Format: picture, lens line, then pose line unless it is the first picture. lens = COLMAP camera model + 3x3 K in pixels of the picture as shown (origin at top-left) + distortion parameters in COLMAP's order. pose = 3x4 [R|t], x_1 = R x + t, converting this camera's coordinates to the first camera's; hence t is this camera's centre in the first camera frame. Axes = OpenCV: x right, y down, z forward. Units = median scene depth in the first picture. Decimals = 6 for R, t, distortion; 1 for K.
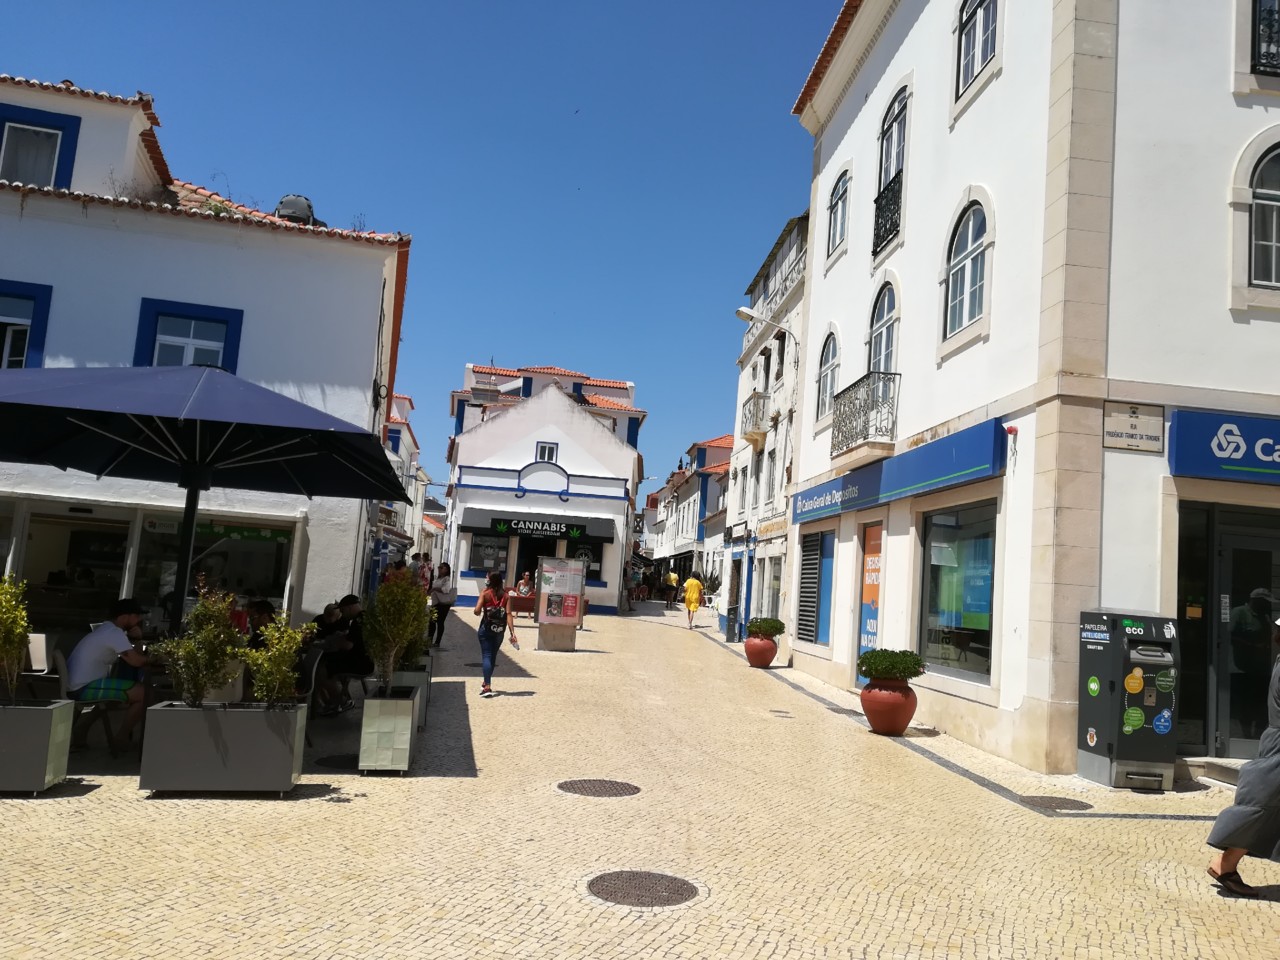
lens RADIAL K [[969.0, 0, 641.1], [0, 969.0, 482.6], [0, 0, 1]] dist [0.004781, 0.000660]
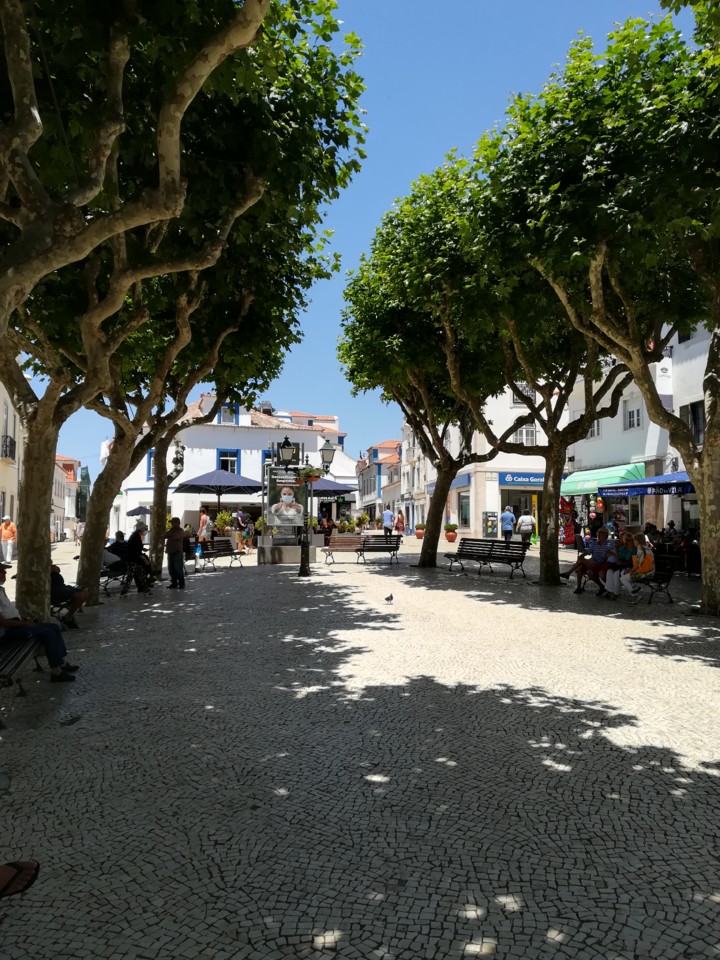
lens RADIAL K [[726.7, 0, 360.1], [0, 726.7, 481.2], [0, 0, 1]] dist [0.004781, 0.000660]
pose [[0.995683, -0.064384, 0.066856, -0.147707], [0.061625, 0.997193, 0.042534, -0.077552], [-0.069406, -0.038231, 0.996856, -0.921077]]
